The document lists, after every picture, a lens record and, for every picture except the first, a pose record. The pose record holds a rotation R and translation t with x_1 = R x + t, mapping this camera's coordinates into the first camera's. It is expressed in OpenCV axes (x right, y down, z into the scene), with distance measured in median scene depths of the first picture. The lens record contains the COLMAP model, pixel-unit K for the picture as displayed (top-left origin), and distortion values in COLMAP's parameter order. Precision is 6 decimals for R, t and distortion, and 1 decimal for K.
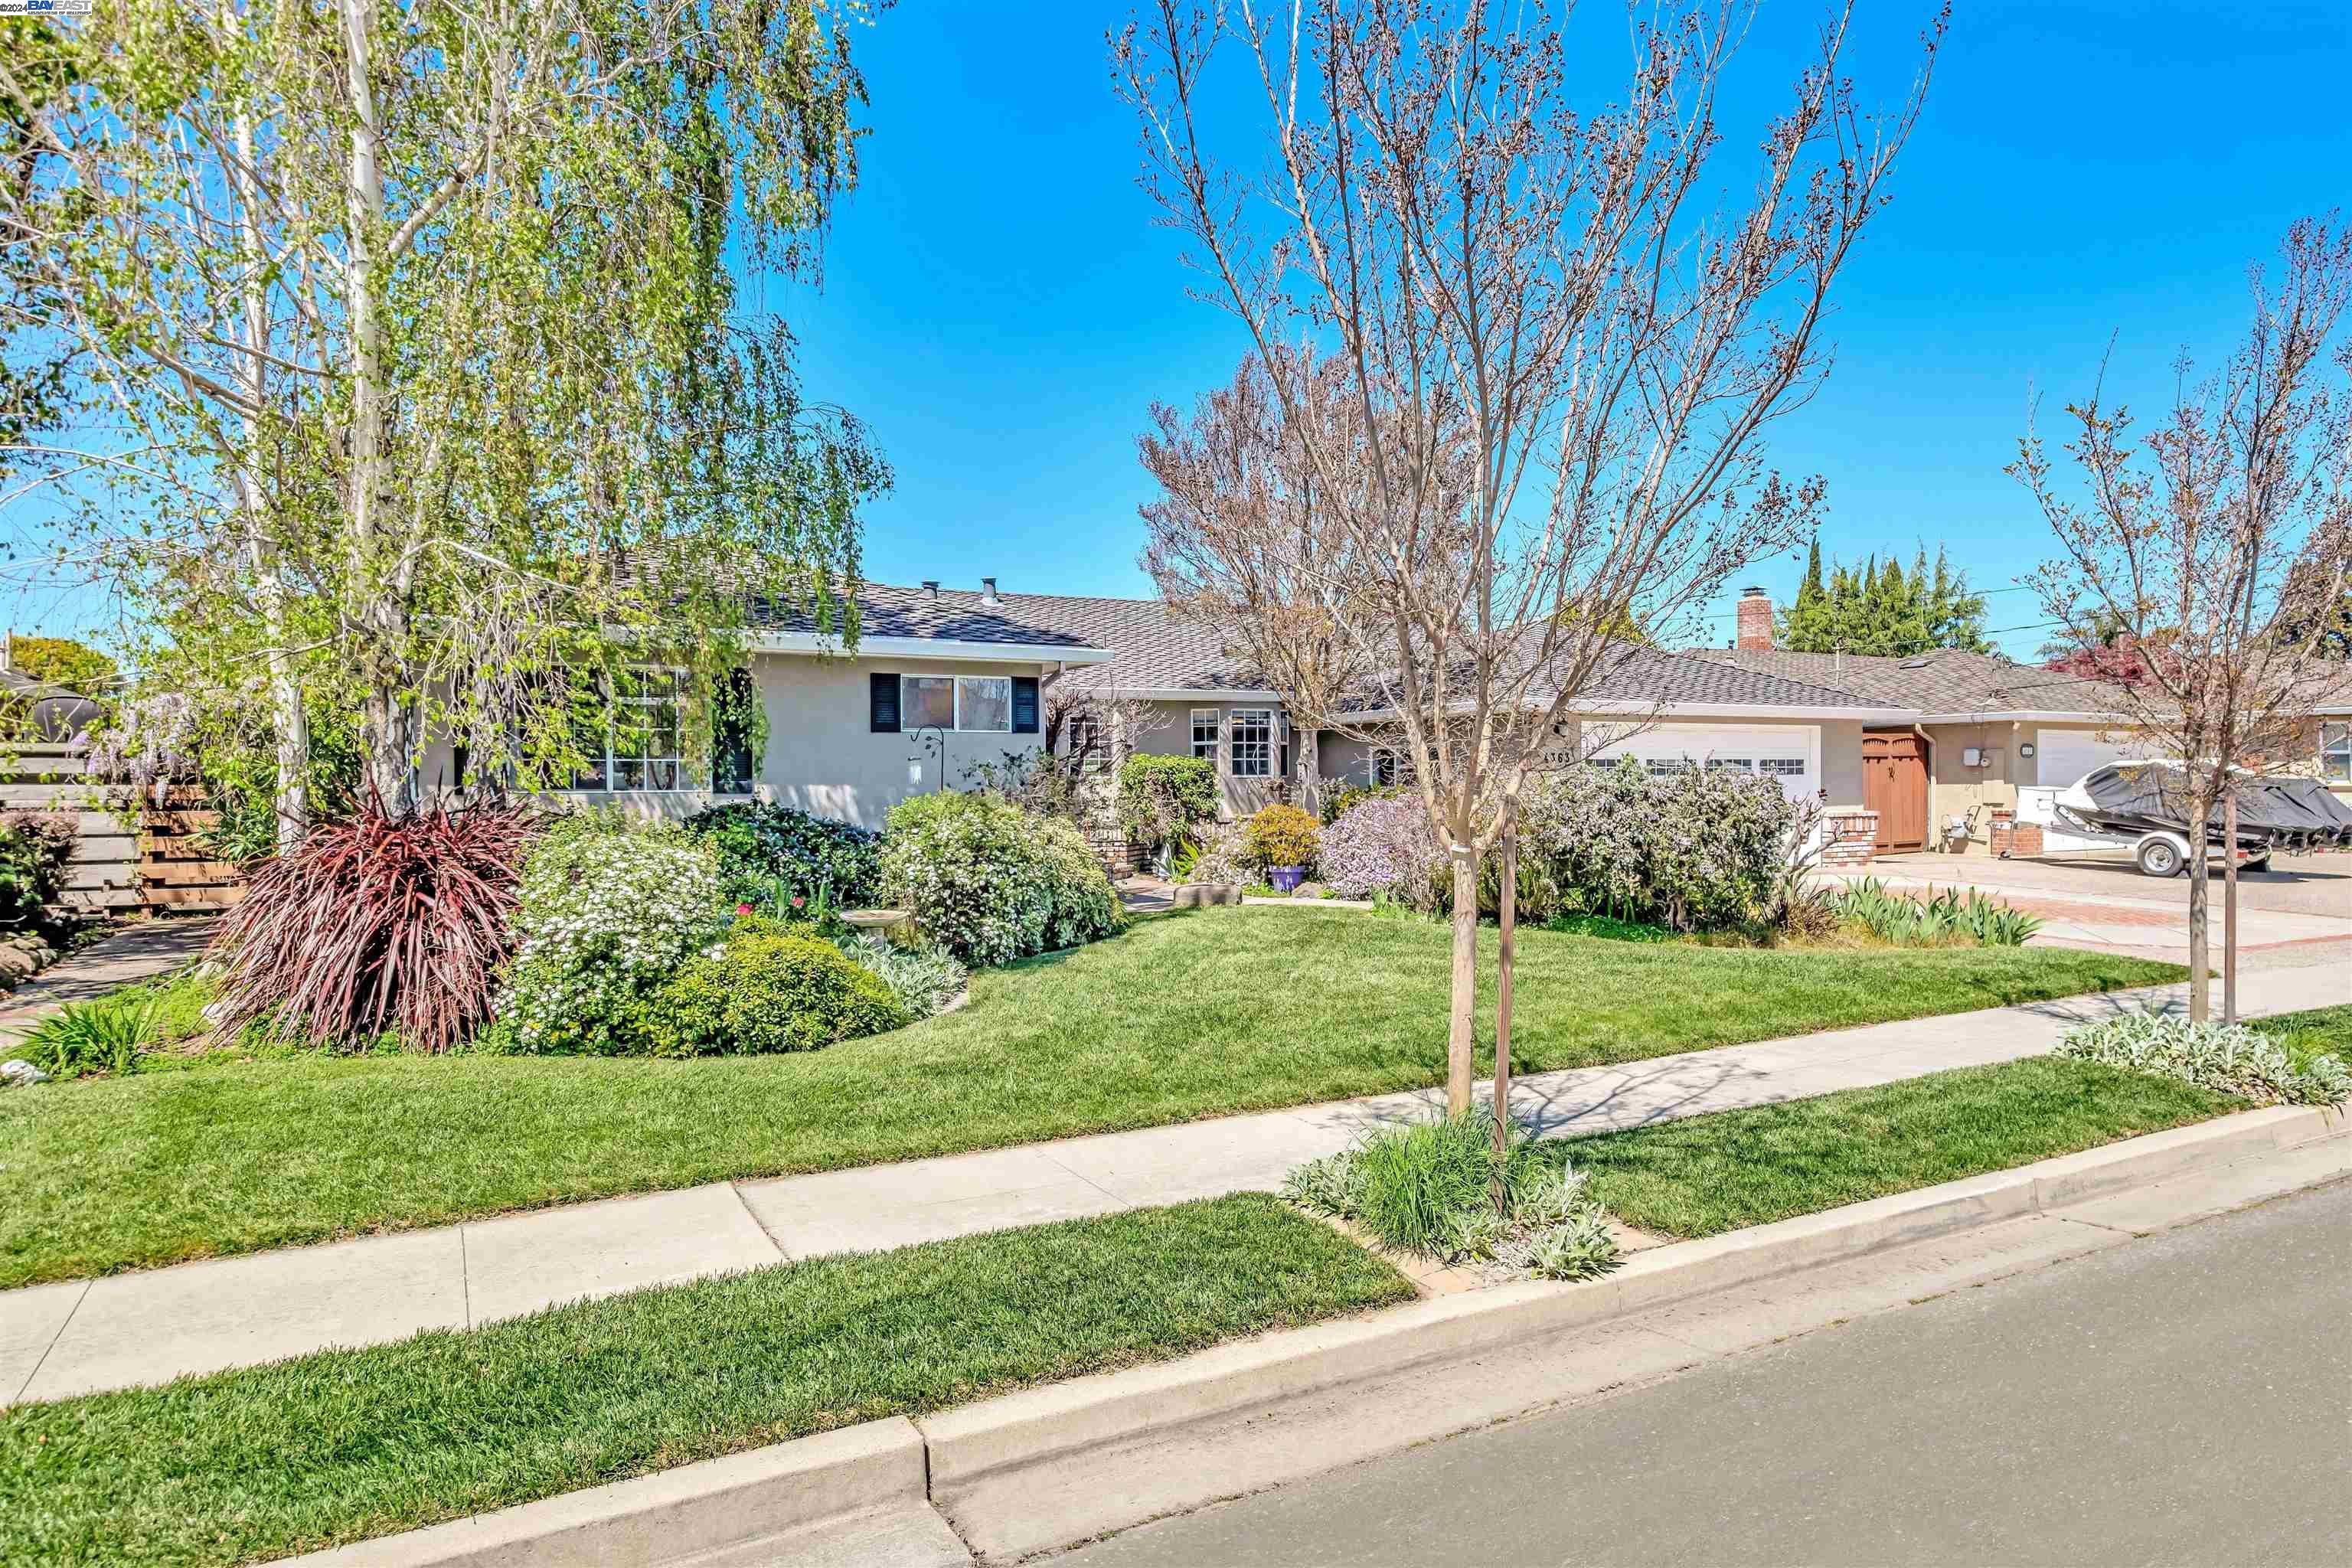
lens RADIAL K [[1525.1, 0, 1182.8], [0, 1525.1, 784.0], [0, 0, 1]] dist [0.010456, 0.001235]
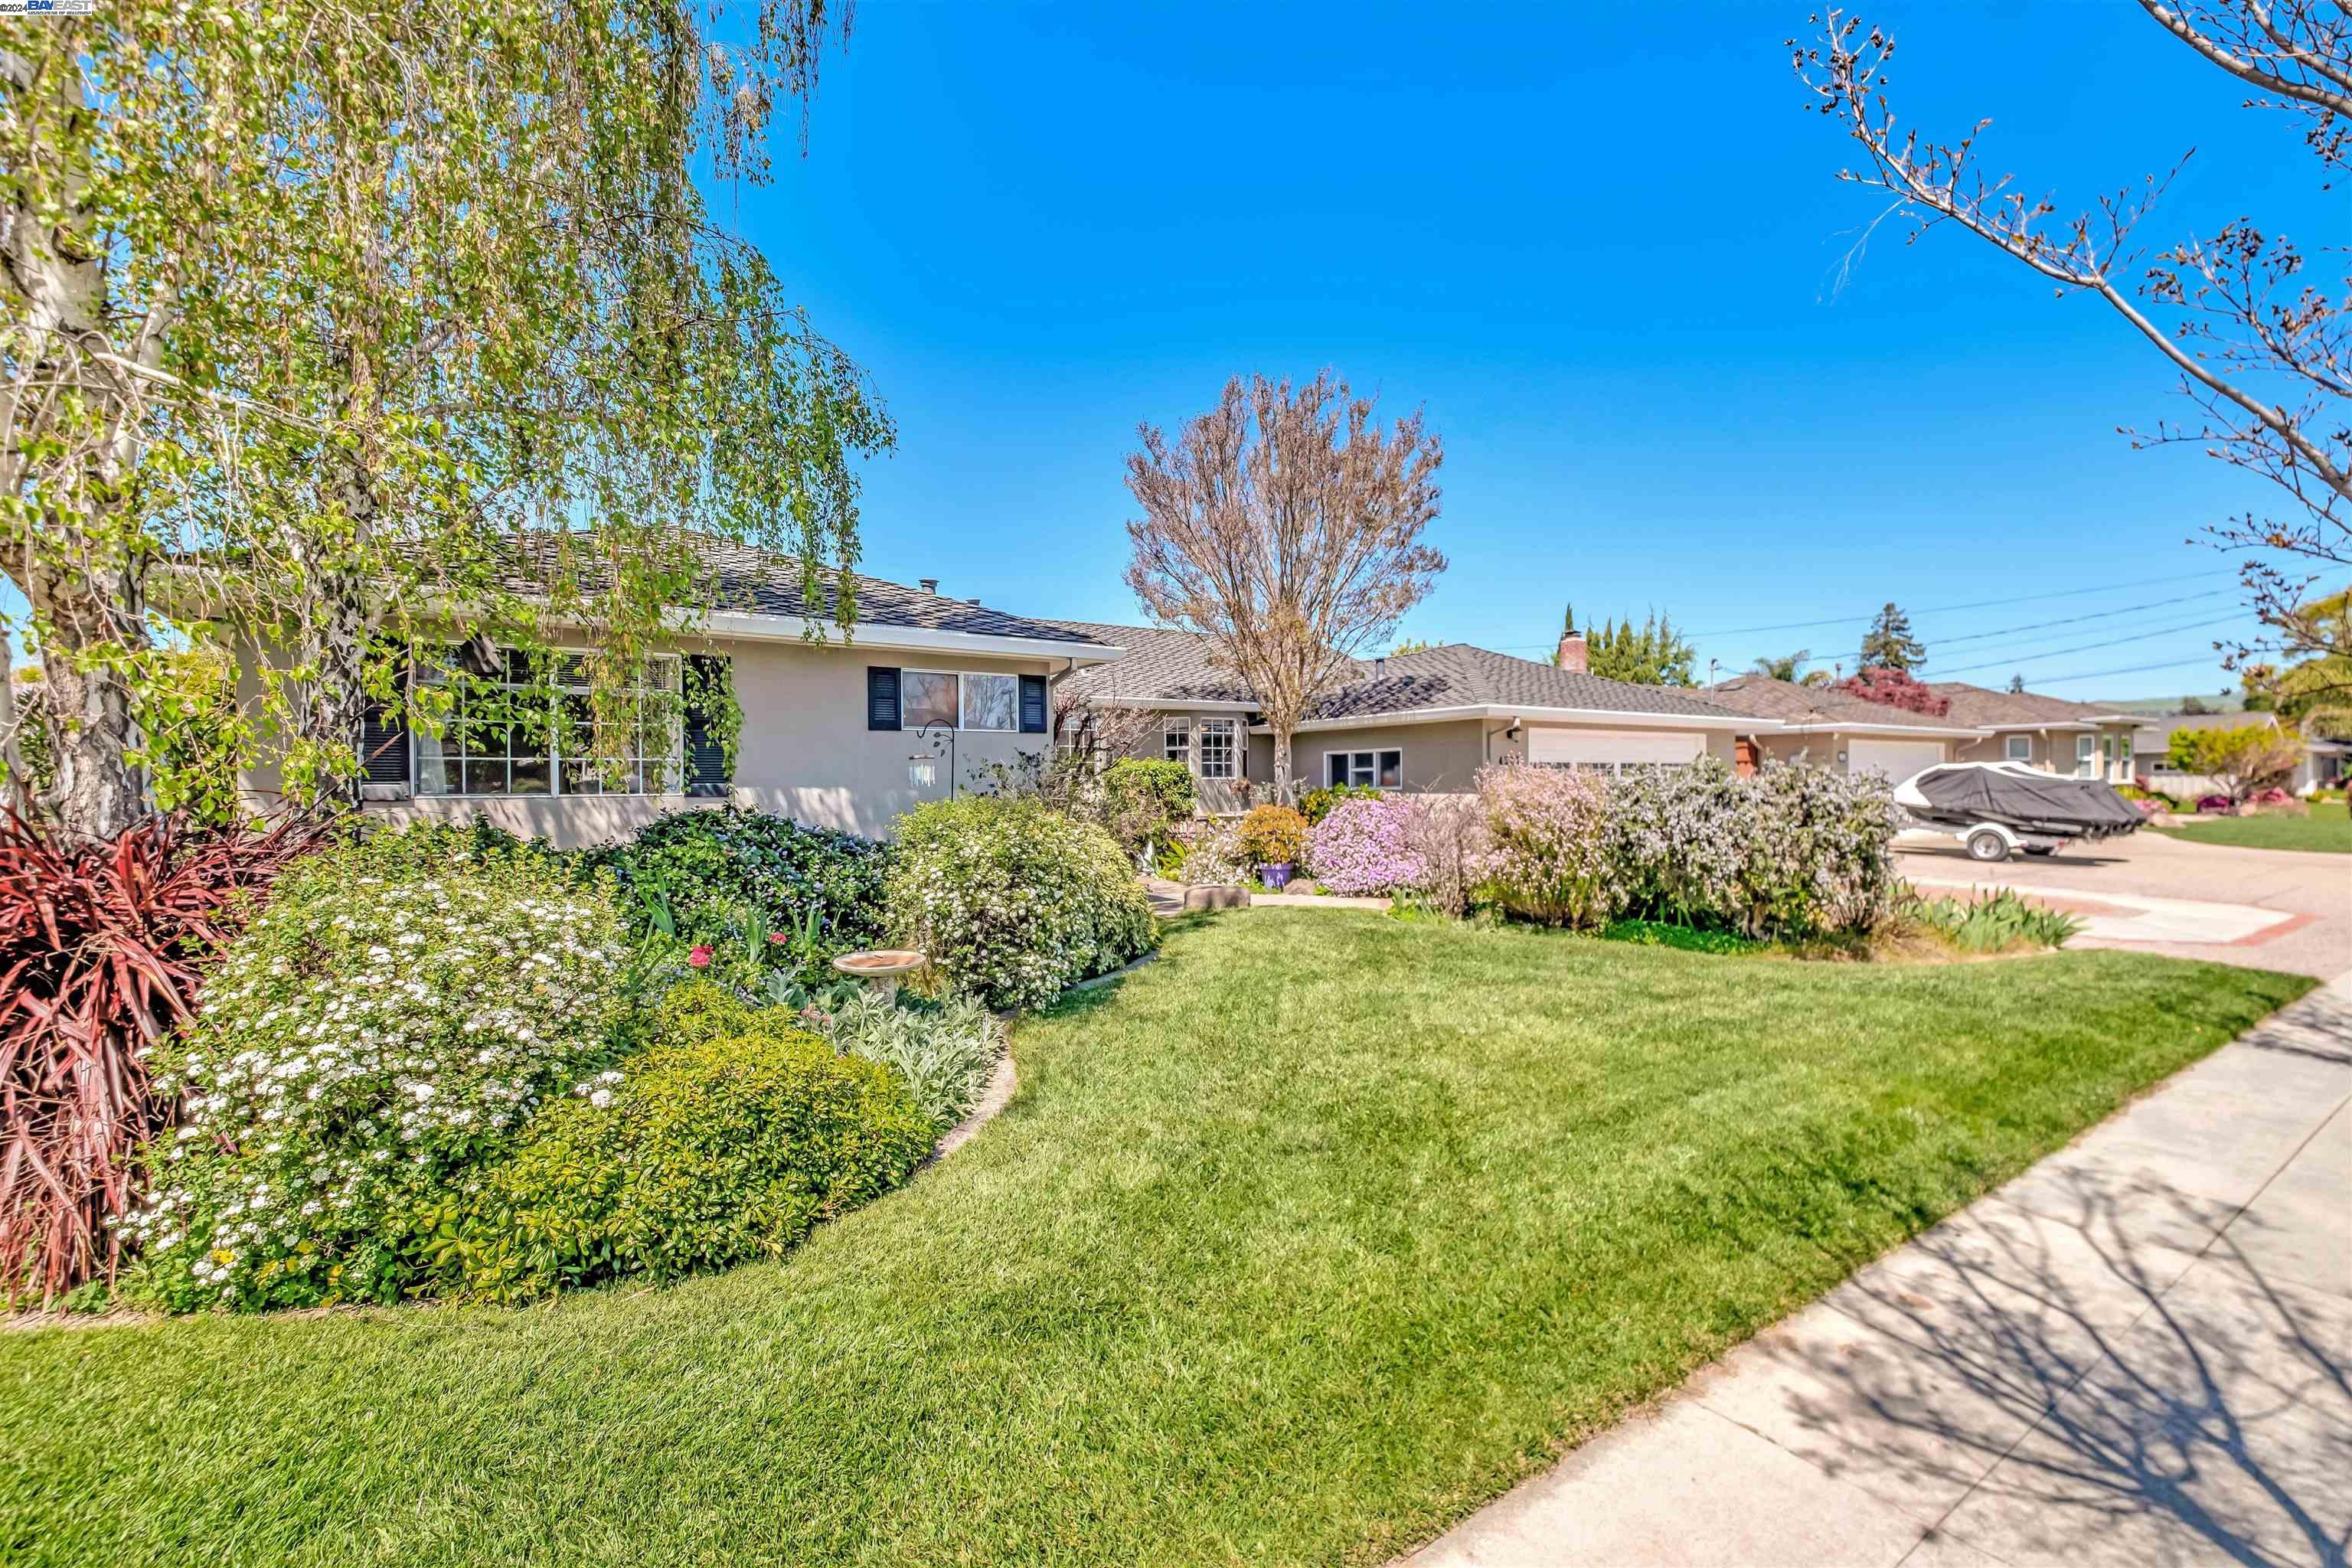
lens RADIAL K [[1090.3, 0, 1225.0], [0, 1090.3, 797.1], [0, 0, 1]] dist [0.010787, -0.007902]
pose [[0.992603, -0.003506, 0.121352, -0.079759], [0.002173, 0.999936, 0.011118, -0.000287], [-0.121383, -0.010772, 0.992547, 0.359575]]
